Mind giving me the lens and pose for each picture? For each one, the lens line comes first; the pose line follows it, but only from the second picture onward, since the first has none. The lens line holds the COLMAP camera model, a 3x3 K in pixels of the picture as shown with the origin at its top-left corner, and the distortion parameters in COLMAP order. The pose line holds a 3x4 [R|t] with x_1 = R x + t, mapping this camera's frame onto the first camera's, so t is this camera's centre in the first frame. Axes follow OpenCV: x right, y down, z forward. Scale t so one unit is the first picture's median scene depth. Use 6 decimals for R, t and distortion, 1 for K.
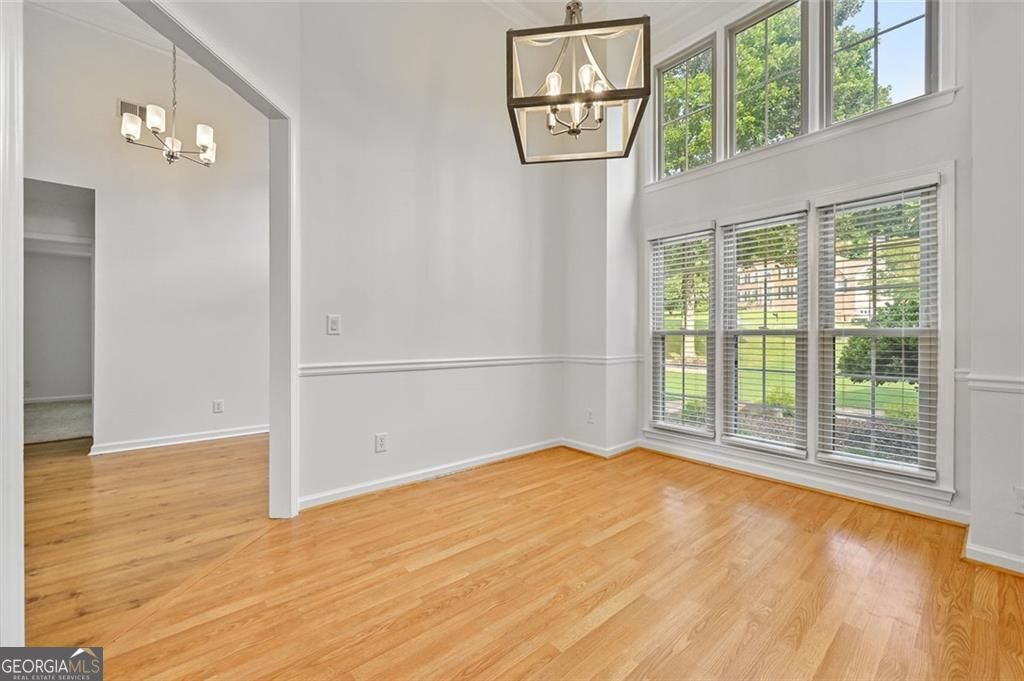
lens RADIAL K [[409.0, 0, 513.7], [0, 409.0, 333.6], [0, 0, 1]] dist [-0.002034, 0.000283]
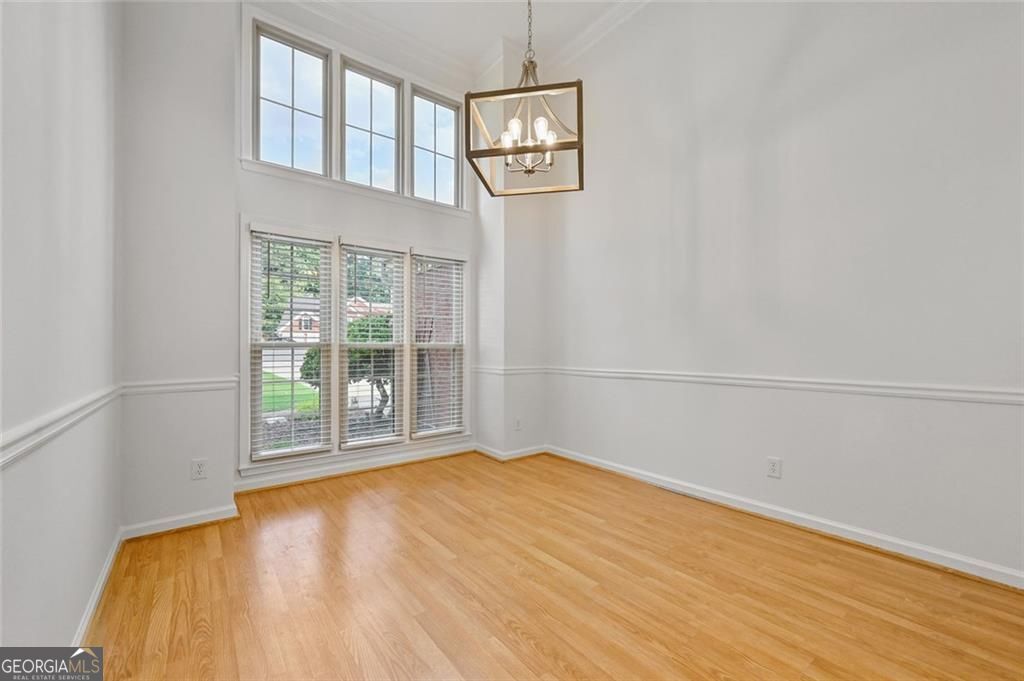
lens RADIAL K [[409.0, 0, 516.0], [0, 409.0, 348.8], [0, 0, 1]] dist [-0.002034, 0.000283]
pose [[0.043263, -0.007121, 0.999038, -0.627996], [-0.004255, 0.999964, 0.007312, -0.006202], [-0.999055, -0.004568, 0.043231, 0.614298]]
